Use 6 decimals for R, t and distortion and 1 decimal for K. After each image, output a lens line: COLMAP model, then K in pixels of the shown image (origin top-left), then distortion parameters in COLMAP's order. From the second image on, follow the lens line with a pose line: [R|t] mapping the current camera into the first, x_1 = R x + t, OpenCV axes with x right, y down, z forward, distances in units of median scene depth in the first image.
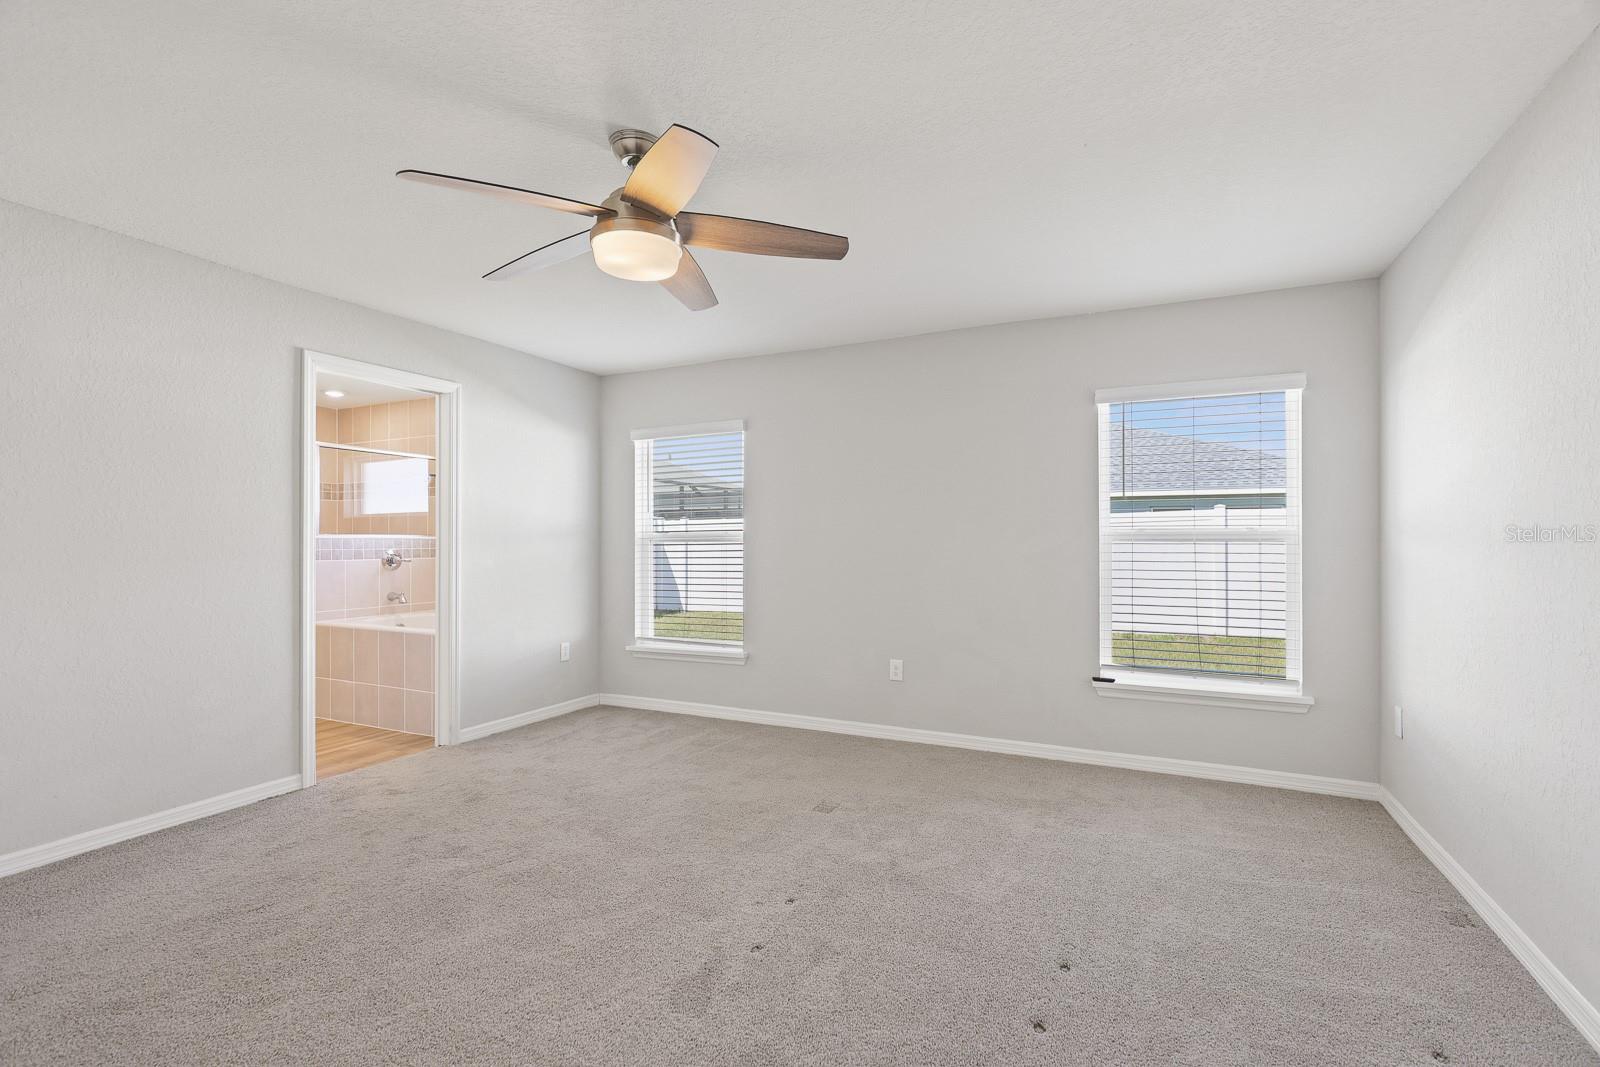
lens RADIAL K [[725.7, 0, 792.2], [0, 725.7, 531.1], [0, 0, 1]] dist [0.001130, 0.000010]
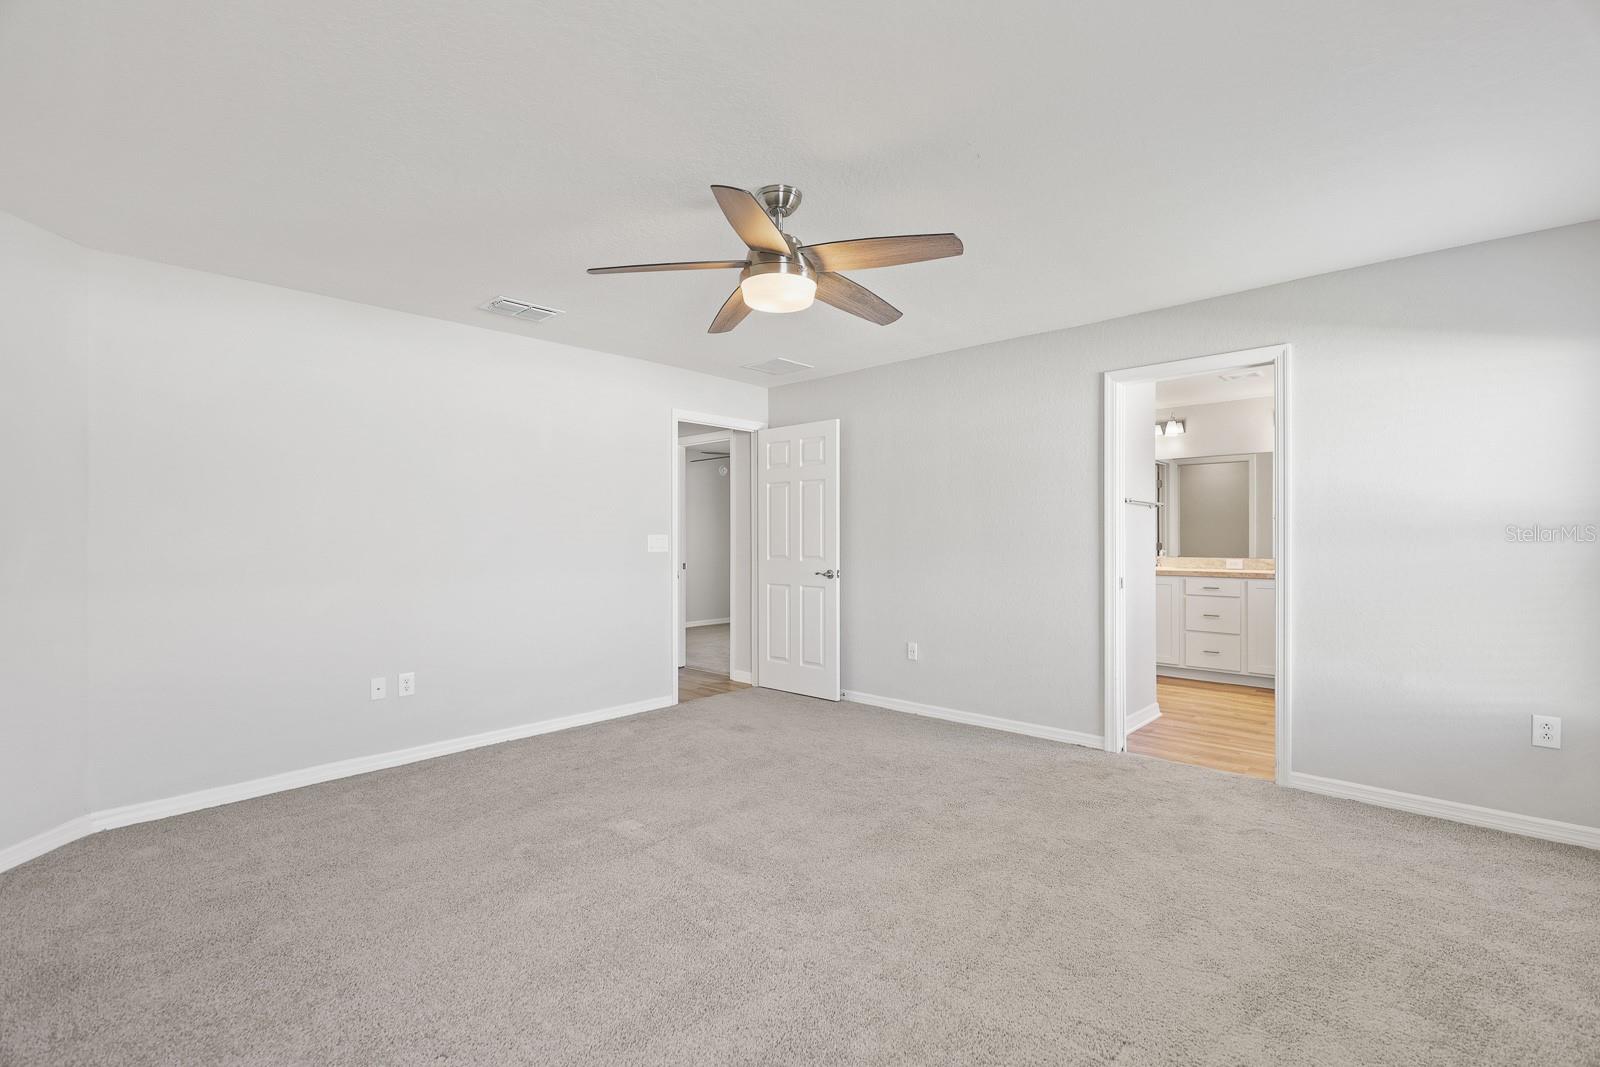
lens RADIAL K [[725.7, 0, 826.6], [0, 725.7, 524.3], [0, 0, 1]] dist [0.001130, 0.000010]
pose [[-0.260914, -0.015686, -0.965235, 0.566473], [0.012274, 0.999733, -0.019565, 0.010433], [0.965284, -0.016952, -0.260652, 0.876514]]
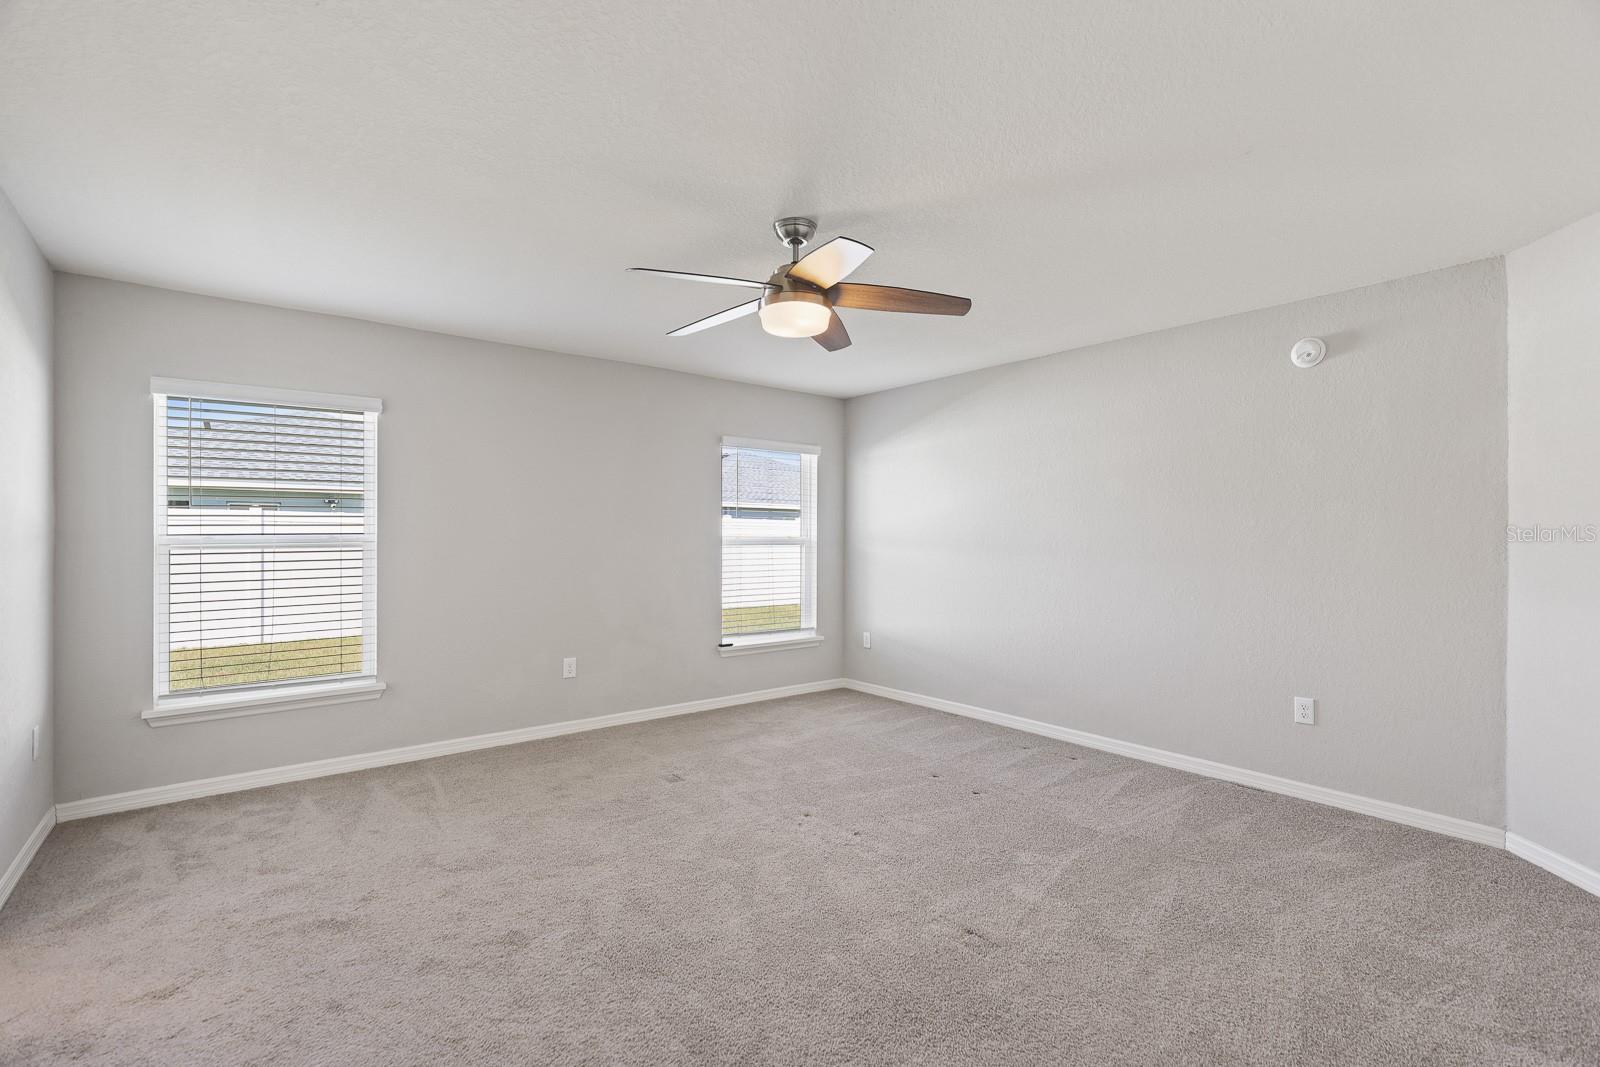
lens RADIAL K [[725.7, 0, 797.7], [0, 725.7, 539.9], [0, 0, 1]] dist [0.001130, 0.000010]
pose [[0.433647, 0.000543, 0.901083, -0.829405], [-0.010120, 0.999940, 0.004268, -0.004428], [-0.901026, -0.010969, 0.433626, 0.299558]]
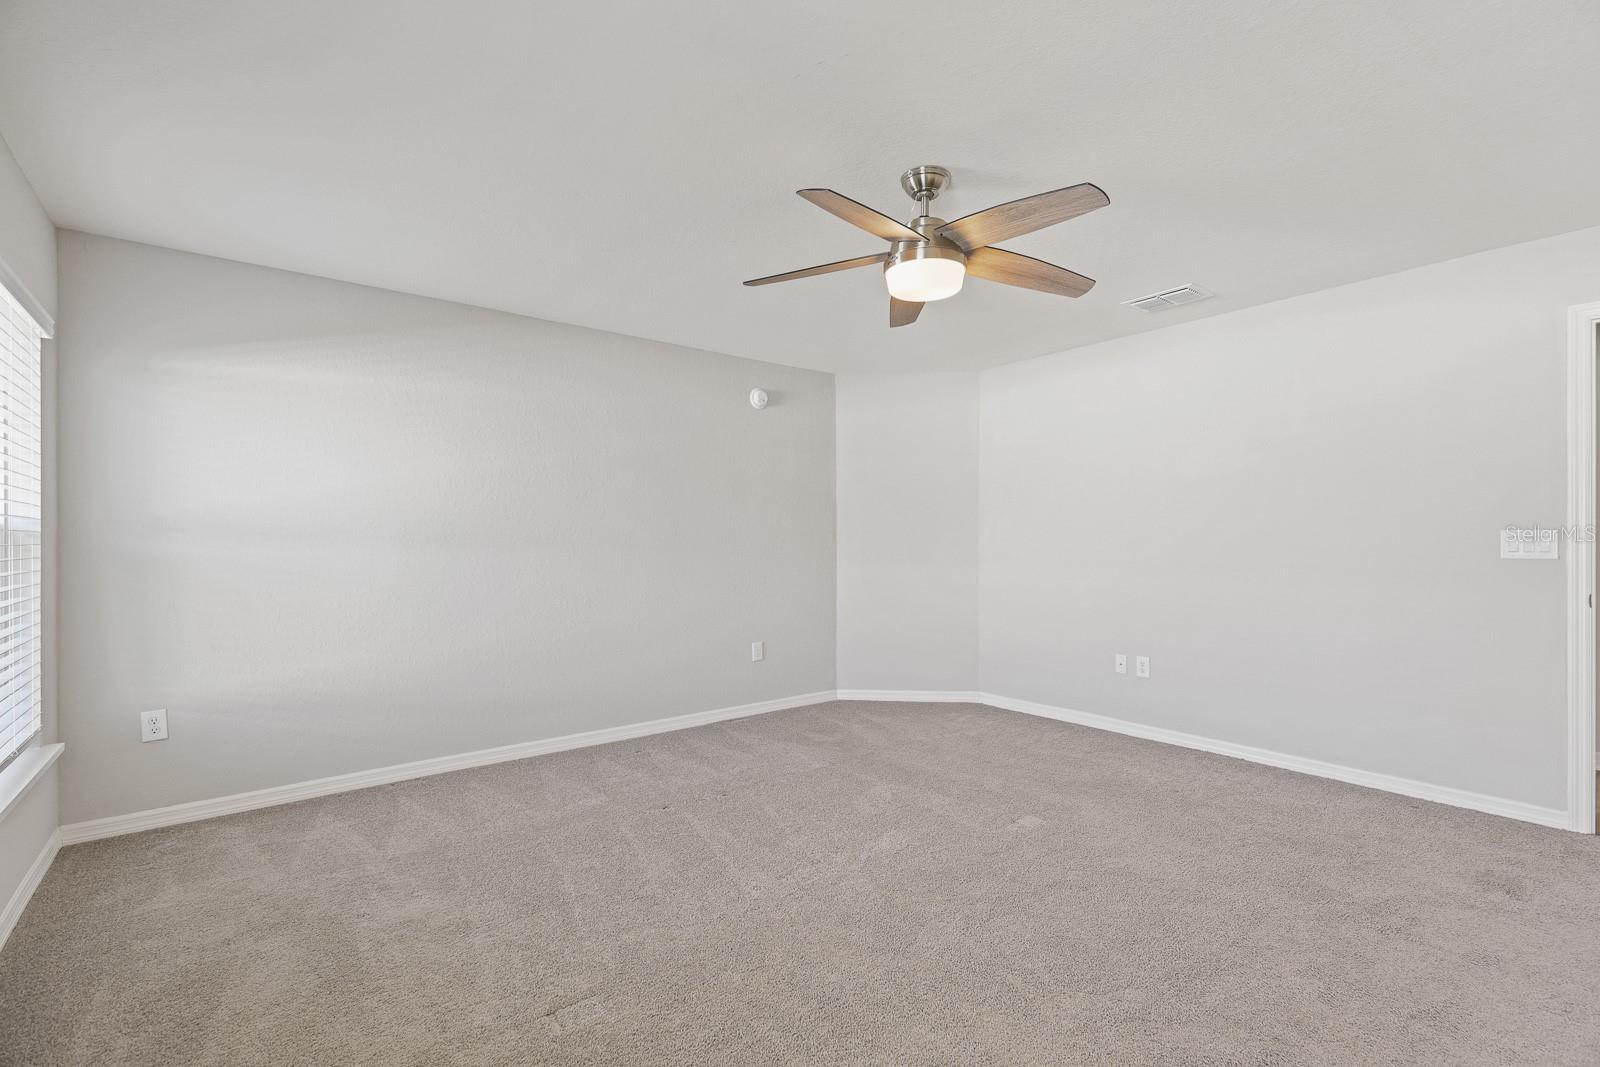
lens RADIAL K [[725.7, 0, 804.4], [0, 725.7, 538.9], [0, 0, 1]] dist [0.001130, 0.000010]
pose [[-0.905998, -0.001820, 0.423278, -0.320077], [-0.002835, 0.999994, -0.001768, 0.010382], [-0.423273, -0.002801, -0.905998, 1.319940]]
